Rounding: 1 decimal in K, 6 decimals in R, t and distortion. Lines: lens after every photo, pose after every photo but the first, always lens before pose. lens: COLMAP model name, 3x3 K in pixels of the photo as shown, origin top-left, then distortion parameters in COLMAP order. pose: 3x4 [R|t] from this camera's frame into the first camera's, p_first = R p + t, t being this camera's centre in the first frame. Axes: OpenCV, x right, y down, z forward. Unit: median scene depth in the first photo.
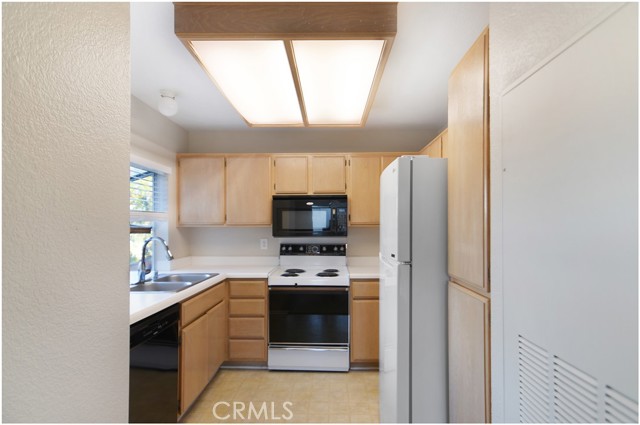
lens RADIAL K [[317.2, 0, 322.0], [0, 317.2, 218.8], [0, 0, 1]] dist [-0.015392, -0.002365]
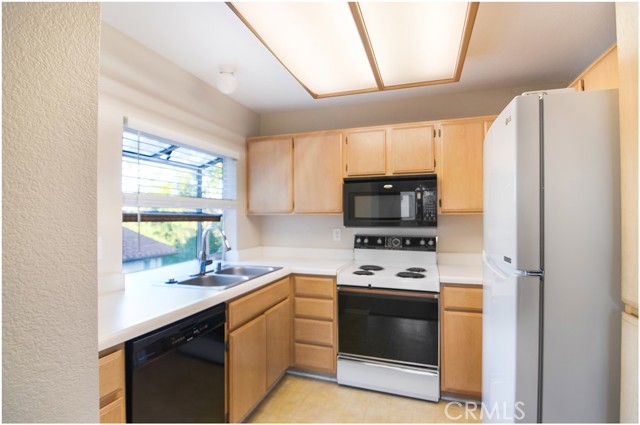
lens RADIAL K [[317.2, 0, 318.6], [0, 317.2, 209.0], [0, 0, 1]] dist [-0.015392, -0.002365]
pose [[0.956117, -0.004495, -0.292950, 0.031129], [0.005002, 0.999987, 0.000983, 0.008787], [0.292942, -0.002405, 0.956127, 0.180102]]
